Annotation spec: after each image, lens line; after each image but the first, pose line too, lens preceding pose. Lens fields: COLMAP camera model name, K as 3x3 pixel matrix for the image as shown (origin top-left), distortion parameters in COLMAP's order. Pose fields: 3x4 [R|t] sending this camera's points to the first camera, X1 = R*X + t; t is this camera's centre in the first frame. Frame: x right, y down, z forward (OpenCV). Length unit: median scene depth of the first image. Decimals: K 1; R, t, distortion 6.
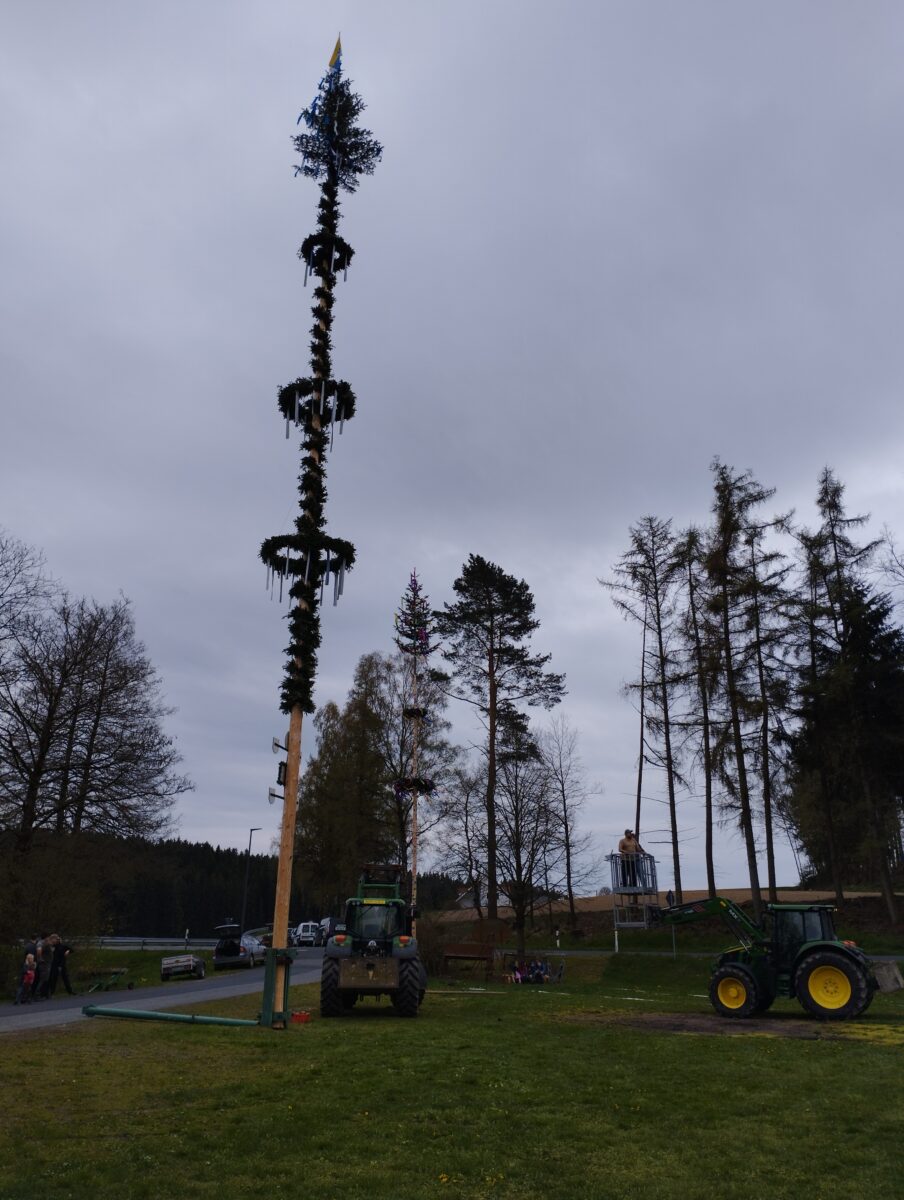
lens RADIAL K [[1016.1, 0, 452.0], [0, 1016.1, 600.0], [0, 0, 1]] dist [0.101440, -0.001103]
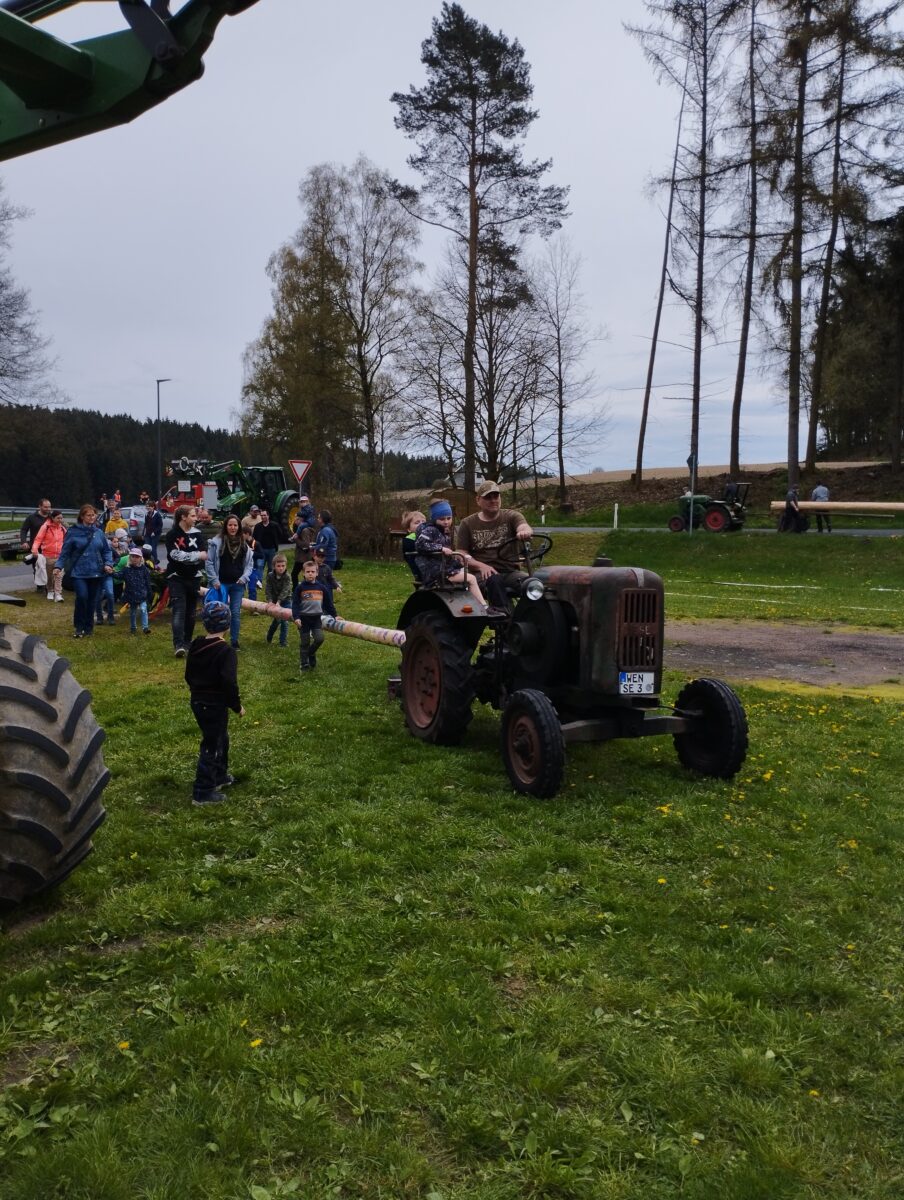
lens RADIAL K [[1008.2, 0, 452.0], [0, 1008.2, 600.0], [0, 0, 1]] dist [0.001582, -0.005163]
pose [[0.999991, 0.003749, 0.002001, 0.023181], [-0.004232, 0.921102, 0.389297, 0.063243], [-0.000384, -0.389302, 0.921110, 0.183924]]
